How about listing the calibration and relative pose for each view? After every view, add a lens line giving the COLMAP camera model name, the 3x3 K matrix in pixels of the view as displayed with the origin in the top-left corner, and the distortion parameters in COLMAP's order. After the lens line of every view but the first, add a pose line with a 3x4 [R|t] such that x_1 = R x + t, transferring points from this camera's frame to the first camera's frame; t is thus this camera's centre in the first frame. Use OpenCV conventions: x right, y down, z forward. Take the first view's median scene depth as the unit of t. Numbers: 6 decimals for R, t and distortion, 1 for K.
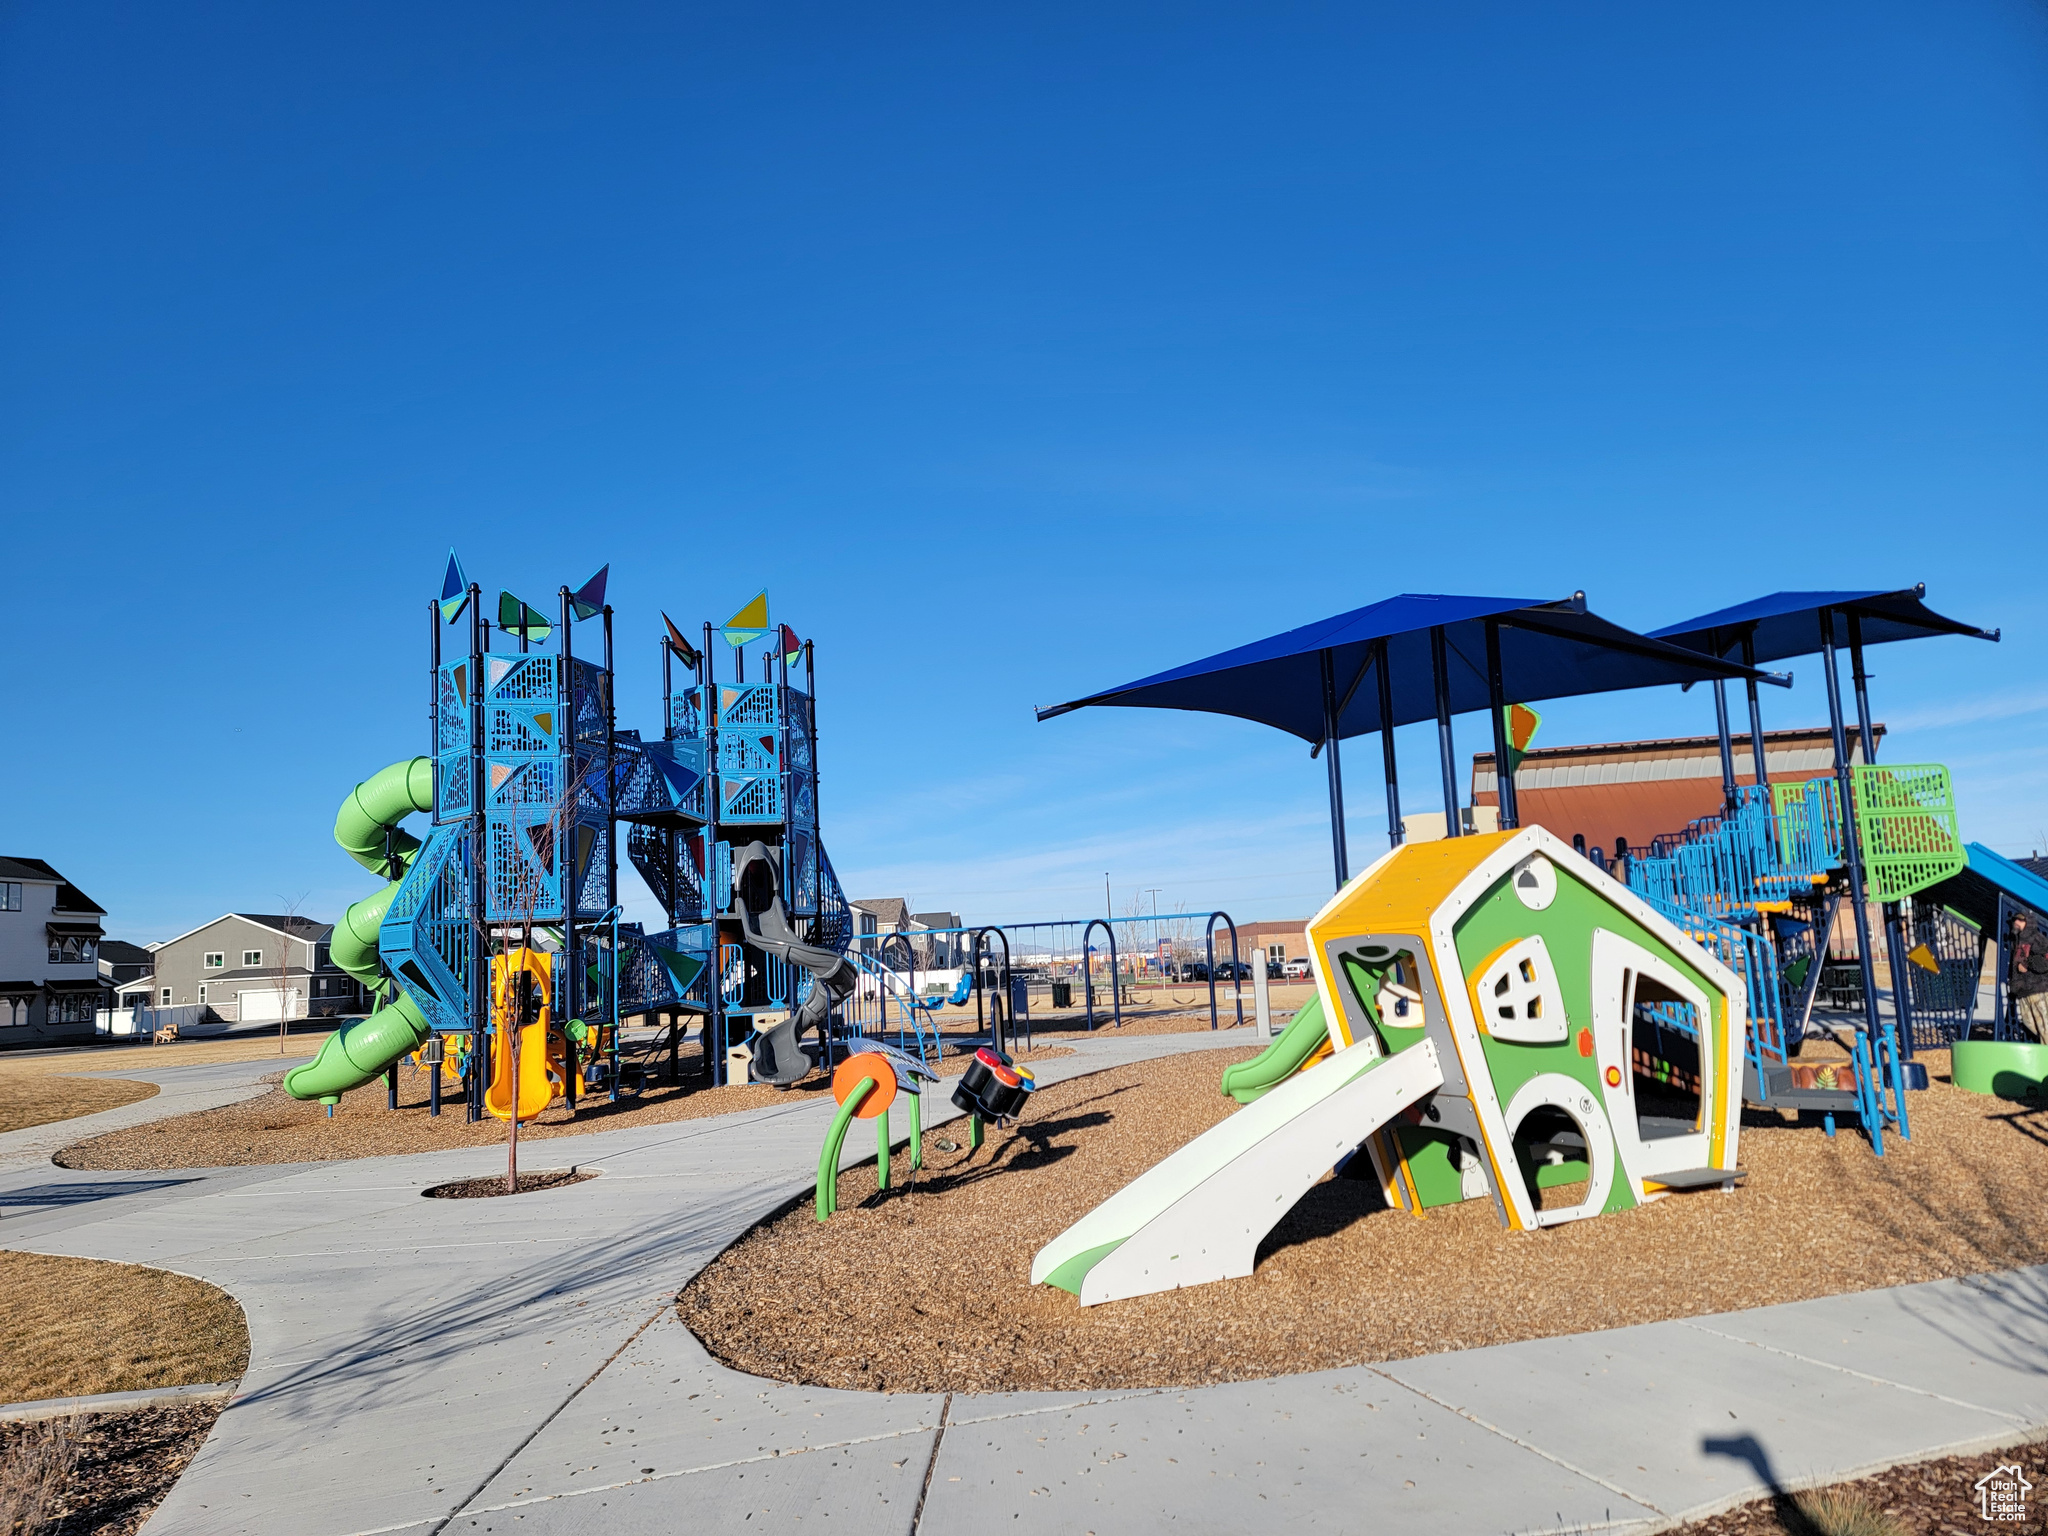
lens RADIAL K [[1397.8, 0, 1009.5], [0, 1397.8, 777.0], [0, 0, 1]] dist [0.089592, -0.074344]
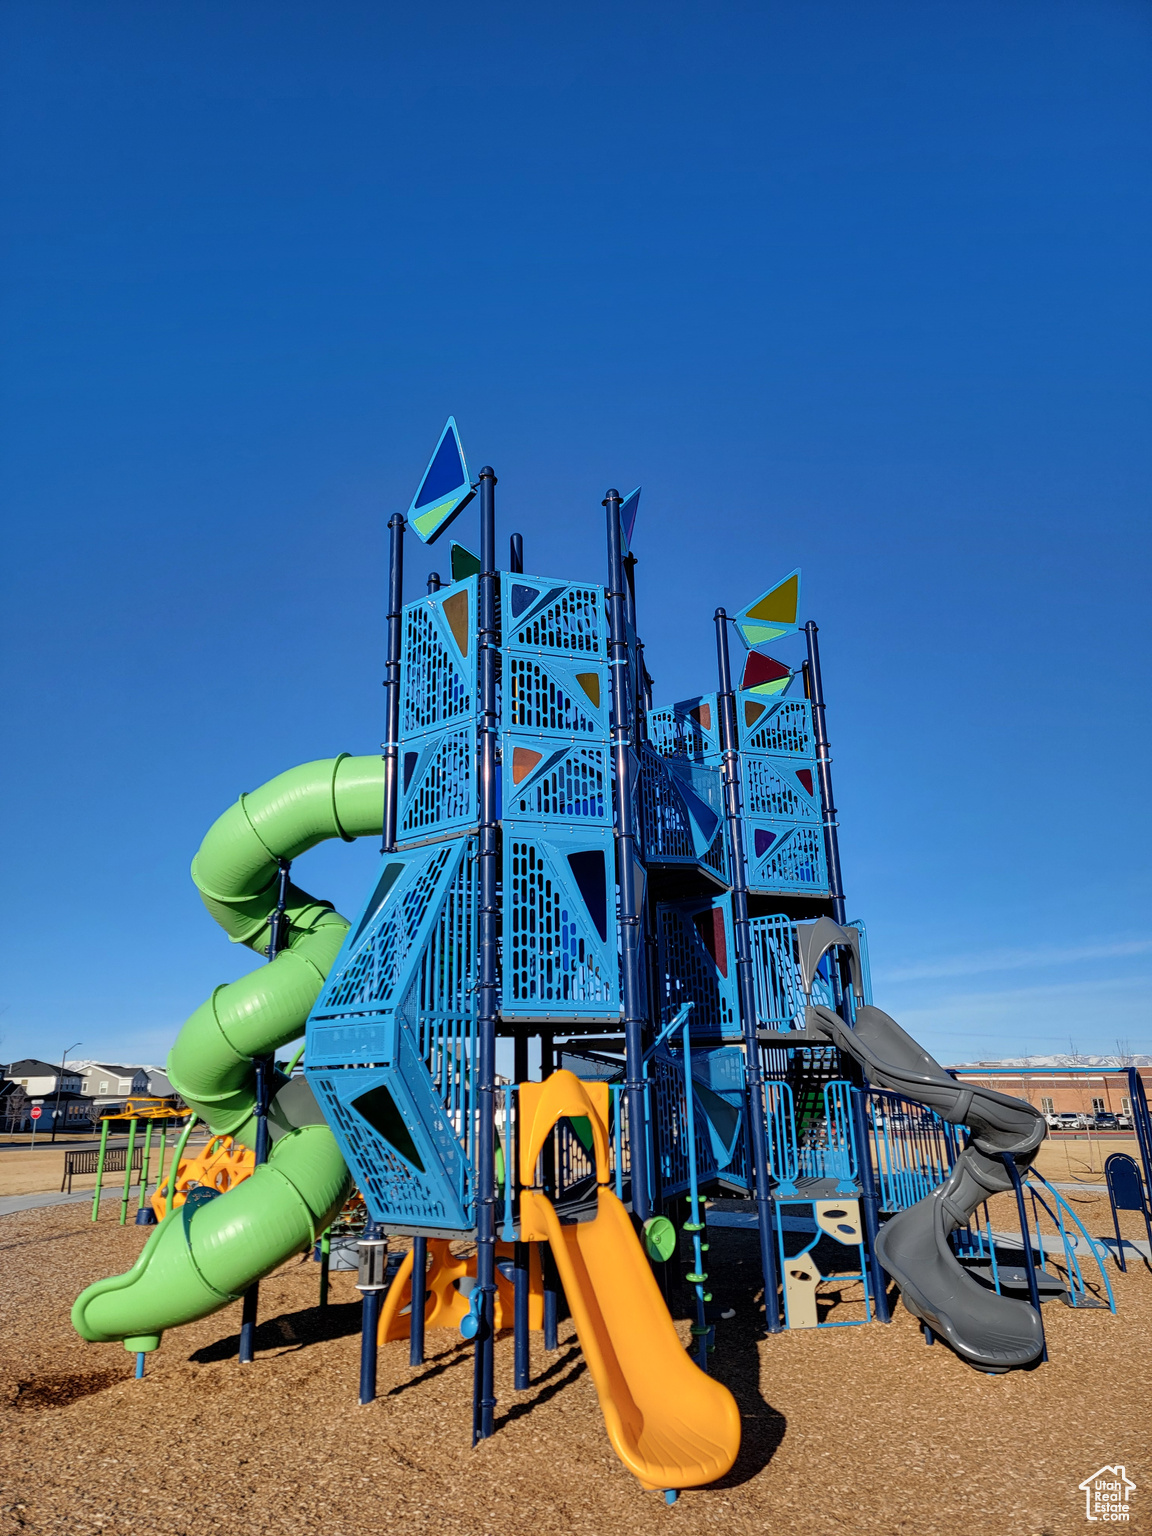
lens RADIAL K [[1048.3, 0, 555.8], [0, 1048.3, 762.4], [0, 0, 1]] dist [0.089592, -0.074344]
pose [[0.997977, 0.049242, 0.040215, -0.343197], [-0.040948, 0.981714, -0.185904, 0.074265], [-0.048634, 0.183881, 0.981745, 0.534715]]
